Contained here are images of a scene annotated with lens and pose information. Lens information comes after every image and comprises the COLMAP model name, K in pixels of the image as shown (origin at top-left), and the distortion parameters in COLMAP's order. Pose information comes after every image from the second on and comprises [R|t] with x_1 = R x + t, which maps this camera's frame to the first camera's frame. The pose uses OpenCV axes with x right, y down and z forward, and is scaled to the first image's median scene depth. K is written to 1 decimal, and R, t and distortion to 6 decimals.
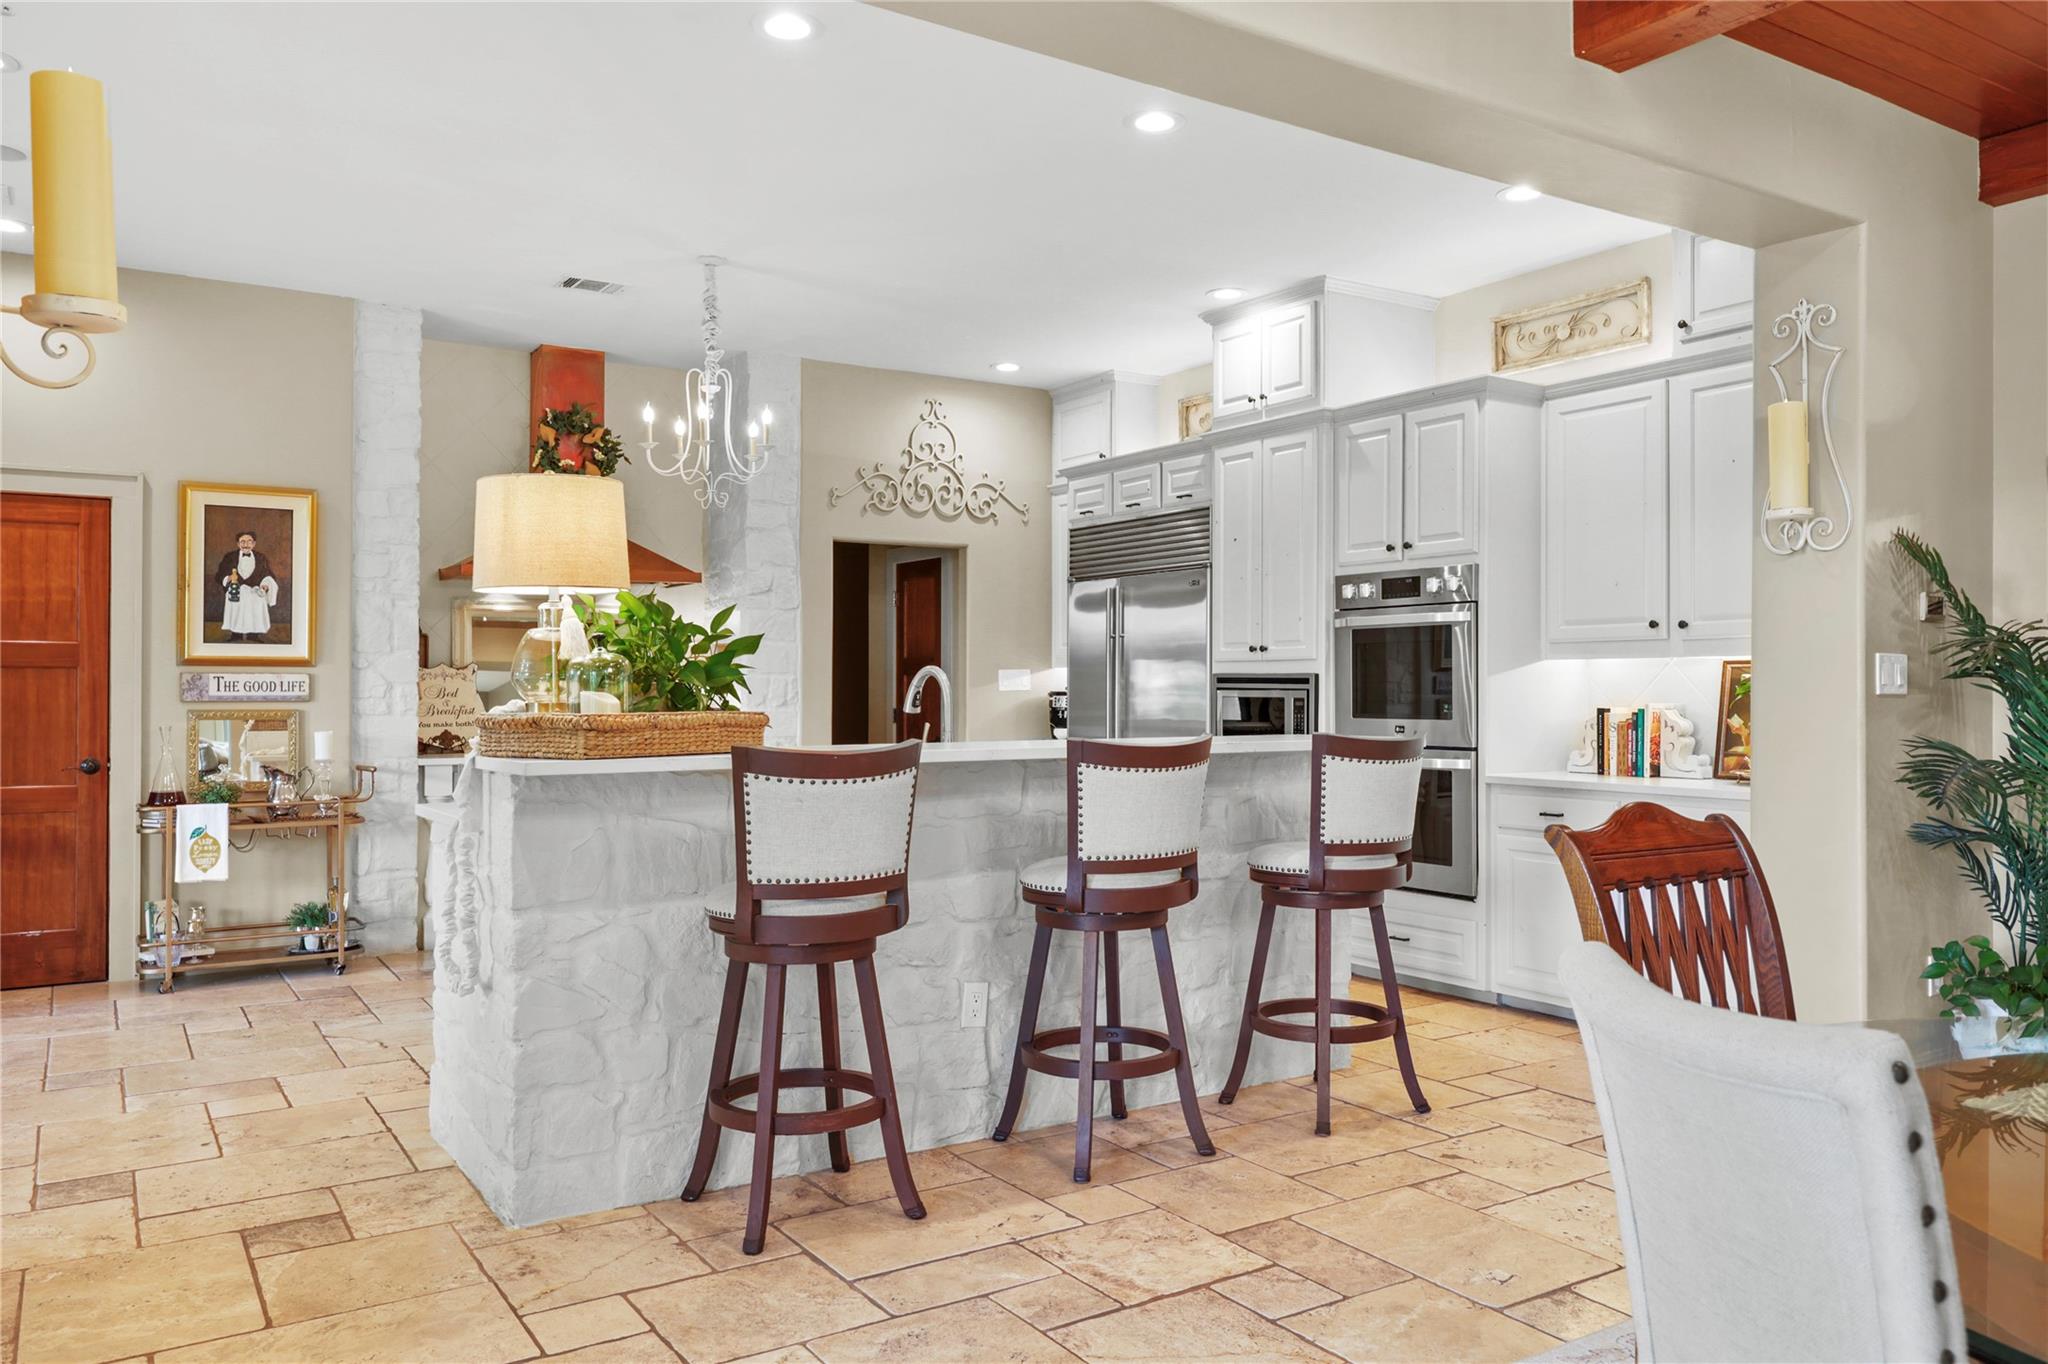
lens RADIAL K [[1482.3, 0, 1018.9], [0, 1482.3, 677.3], [0, 0, 1]] dist [-0.004744, 0.010505]
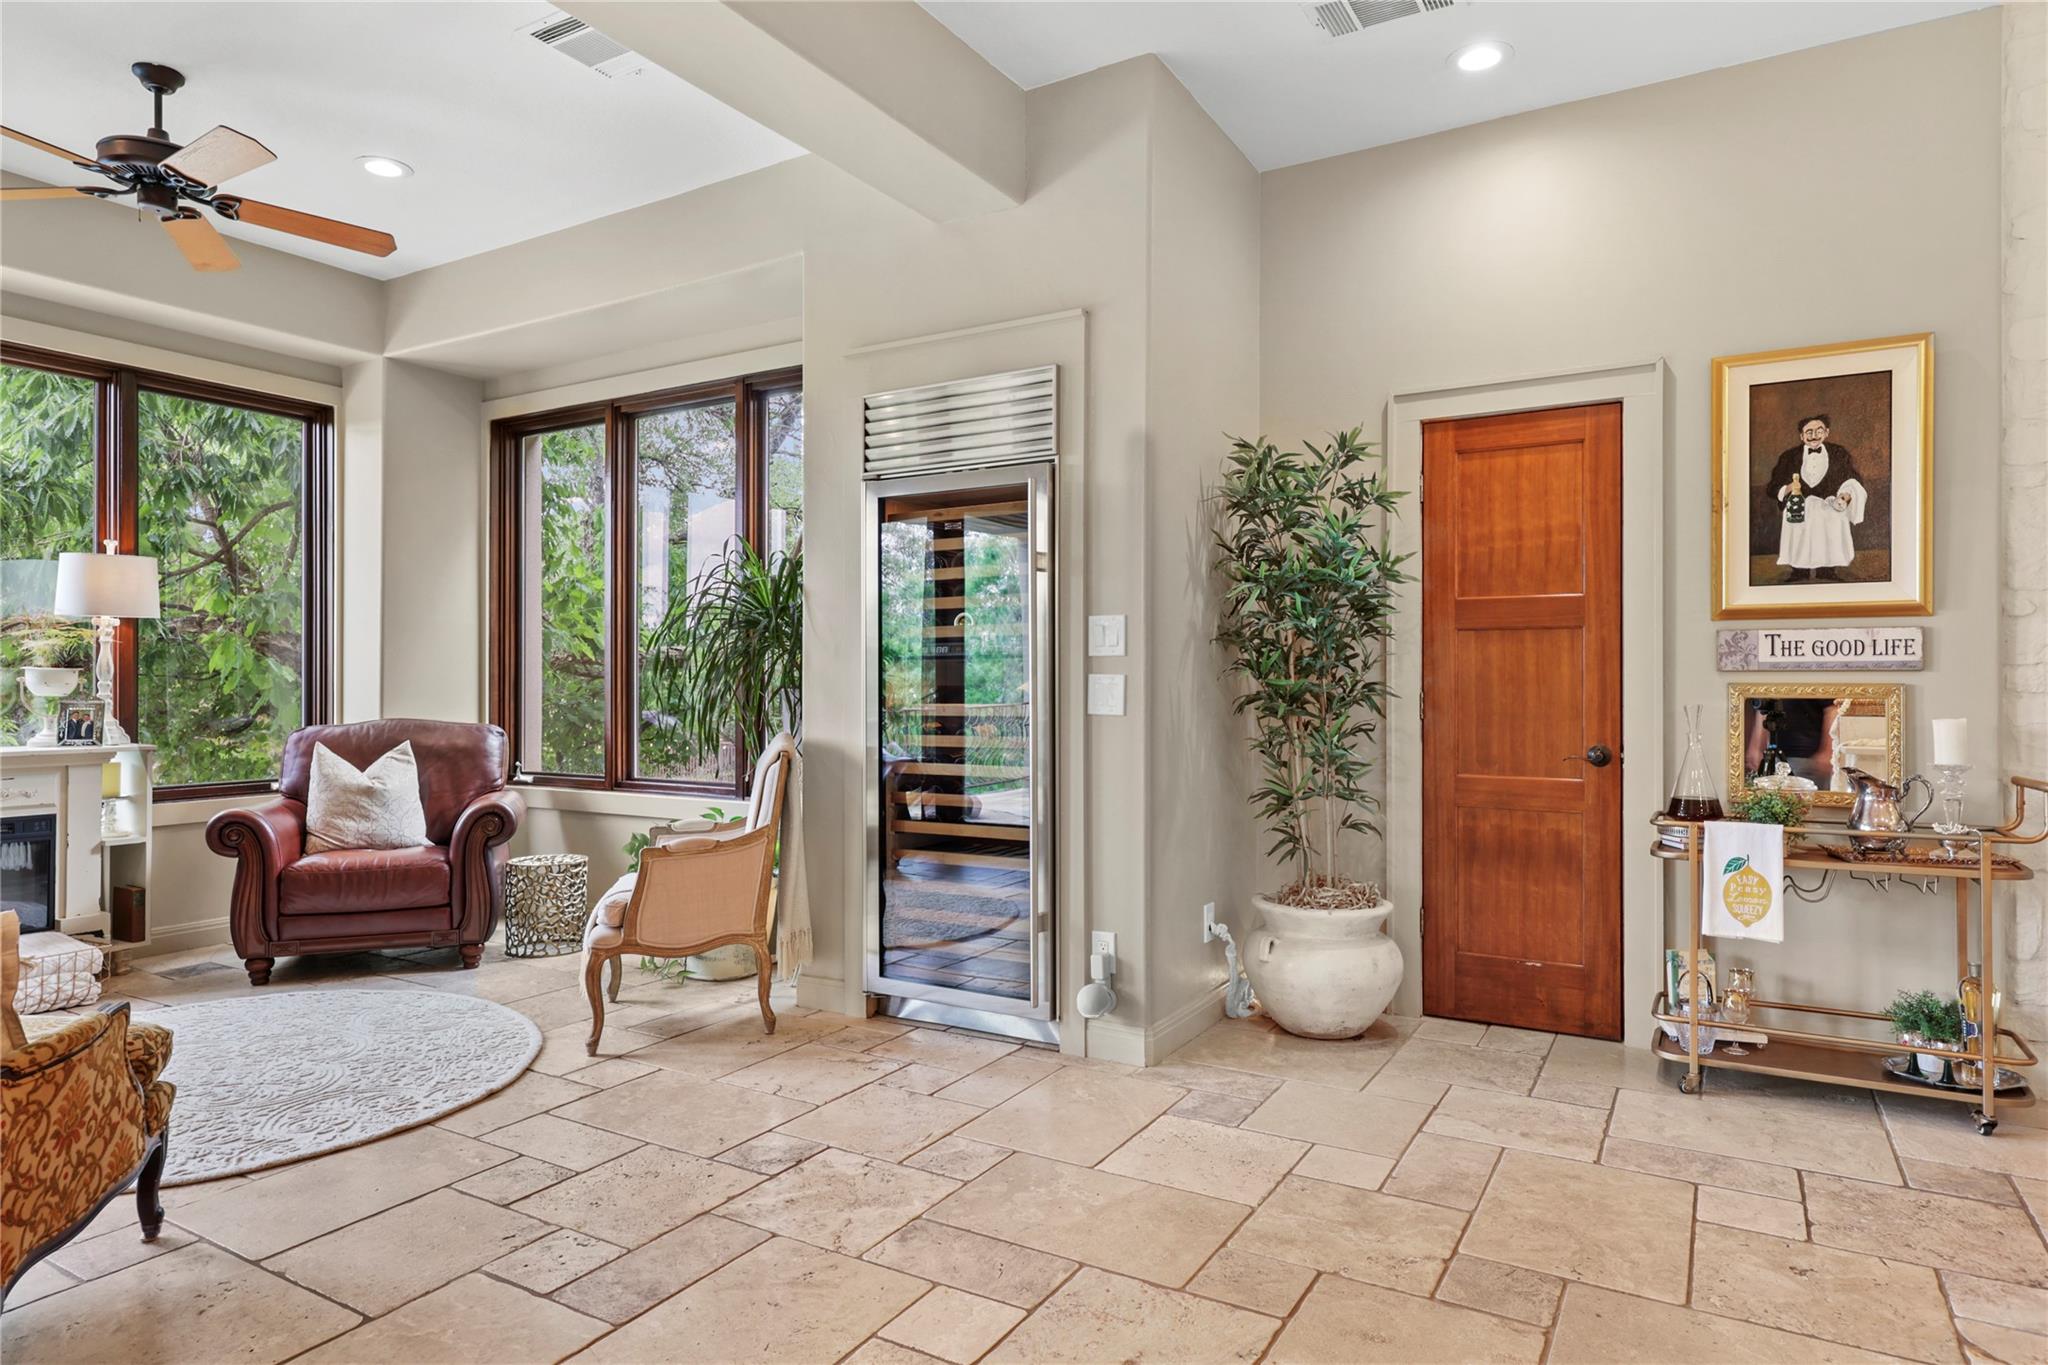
lens RADIAL K [[1180.1, 0, 1043.2], [0, 1180.1, 677.7], [0, 0, 1]] dist [0.006153, -0.002341]
pose [[0.463949, -0.003486, -0.885855, -0.212564], [0.008247, 0.999966, 0.000384, 0.016449], [0.885824, -0.007484, 0.463962, 0.447243]]
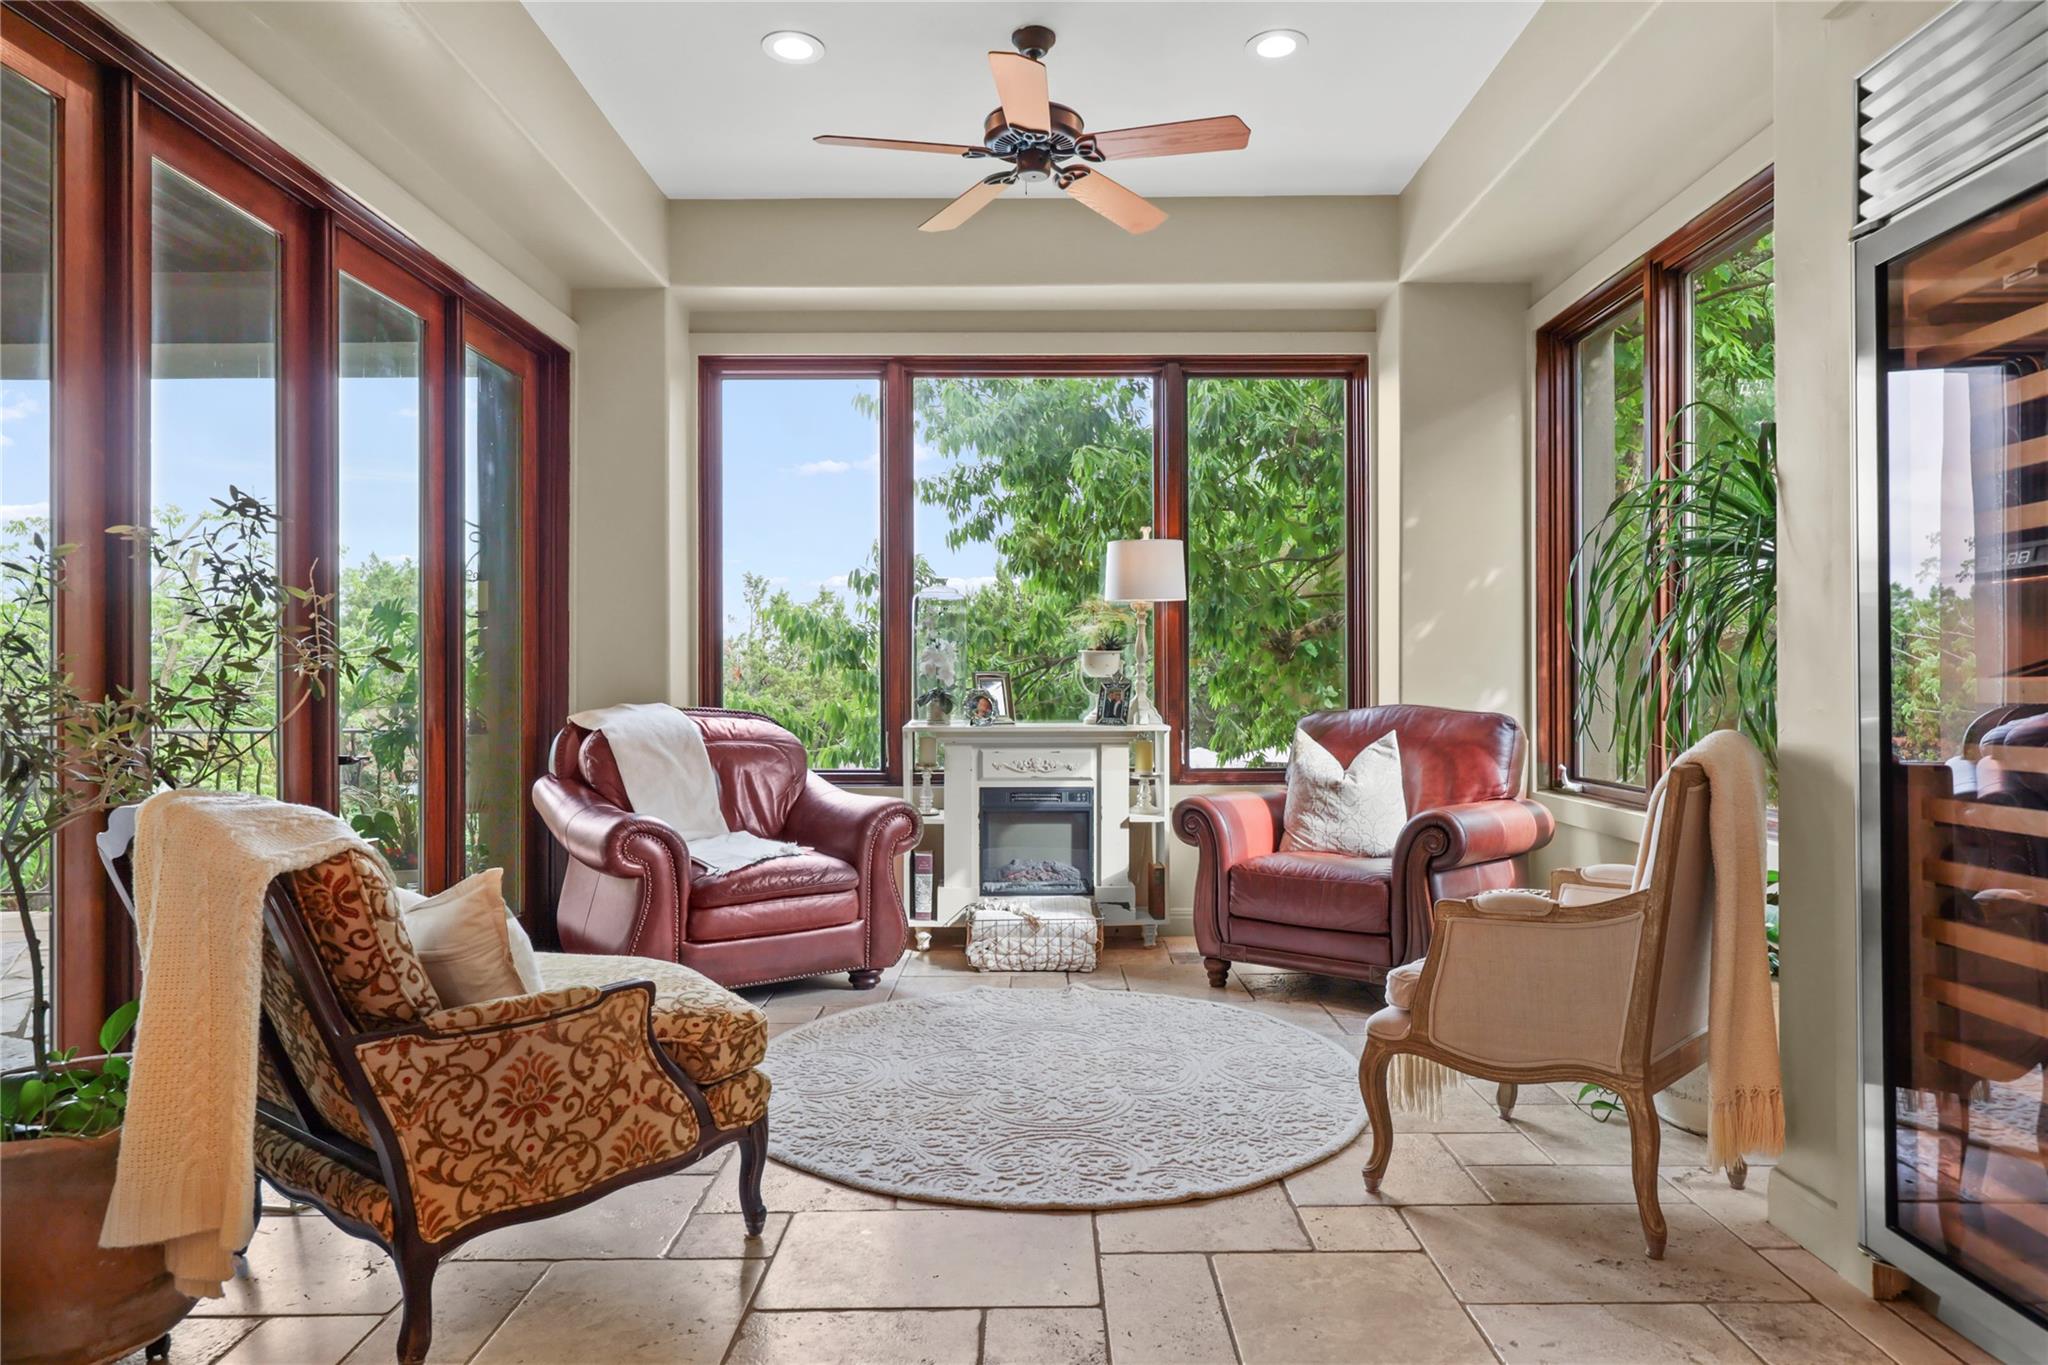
lens RADIAL K [[1272.8, 0, 1044.4], [0, 1272.8, 678.3], [0, 0, 1]] dist [-0.002026, 0.004714]
pose [[-0.529348, -0.001117, -0.848404, -0.401231], [0.012081, 0.999888, -0.008854, 0.029955], [0.848319, -0.014936, -0.529275, 0.647213]]
